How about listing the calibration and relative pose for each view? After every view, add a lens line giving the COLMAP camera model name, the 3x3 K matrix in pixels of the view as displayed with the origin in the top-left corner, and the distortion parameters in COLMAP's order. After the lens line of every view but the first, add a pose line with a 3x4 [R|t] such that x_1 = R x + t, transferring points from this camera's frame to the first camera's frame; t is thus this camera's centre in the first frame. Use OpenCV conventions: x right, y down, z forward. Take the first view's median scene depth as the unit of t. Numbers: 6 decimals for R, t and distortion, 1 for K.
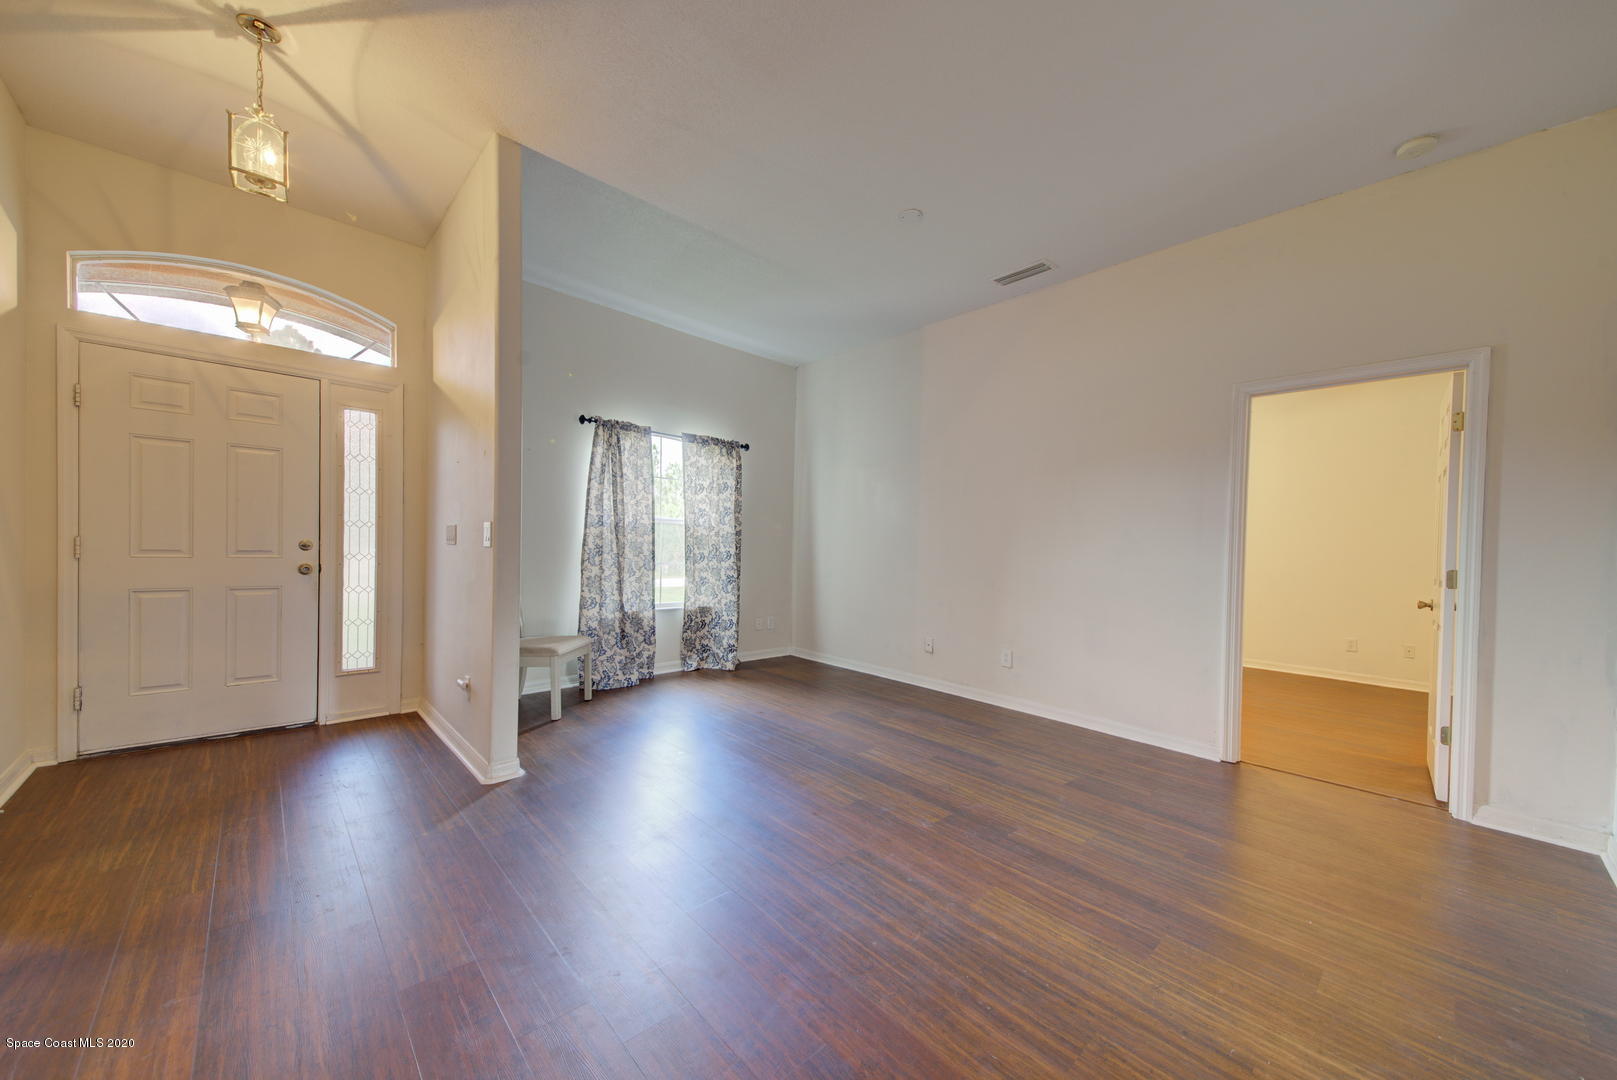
lens RADIAL K [[569.8, 0, 809.7], [0, 569.8, 543.8], [0, 0, 1]] dist [0.058238, -0.024735]
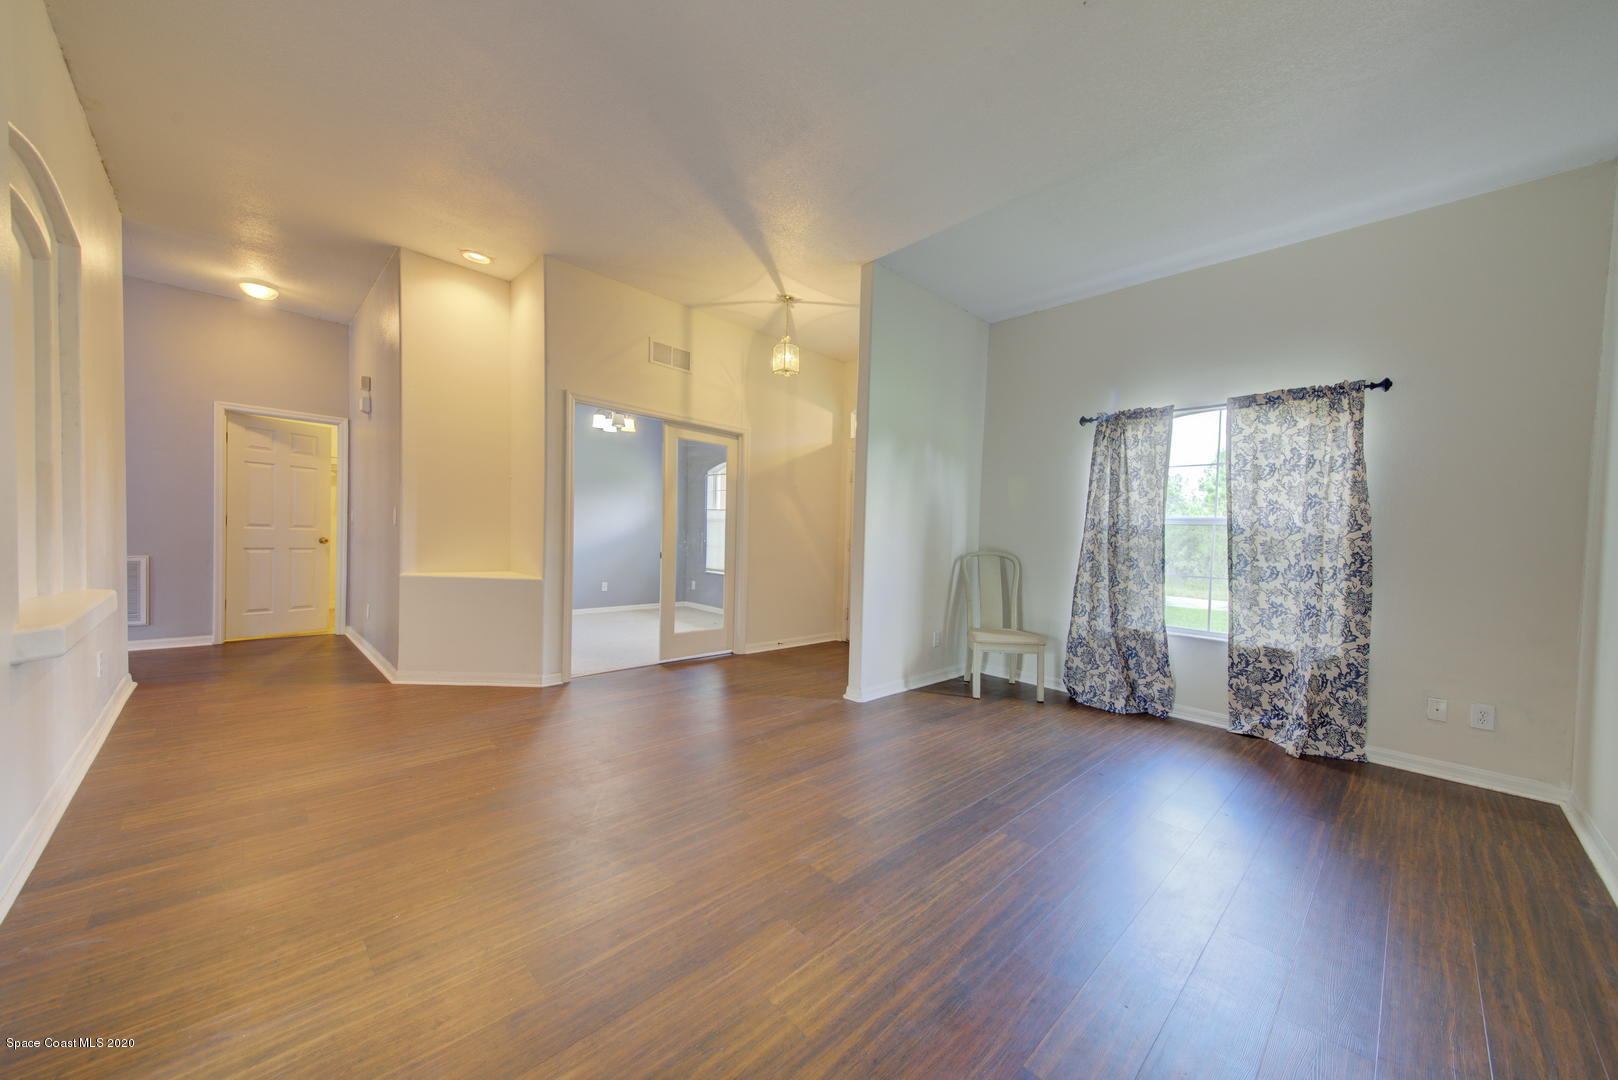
lens RADIAL K [[570.1, 0, 810.2], [0, 570.1, 543.8], [0, 0, 1]] dist [0.058238, -0.024735]
pose [[0.011684, -0.007591, -0.999903, 0.505791], [-0.032735, 0.999432, -0.007970, 0.012764], [0.999396, 0.032825, 0.011428, 0.467344]]
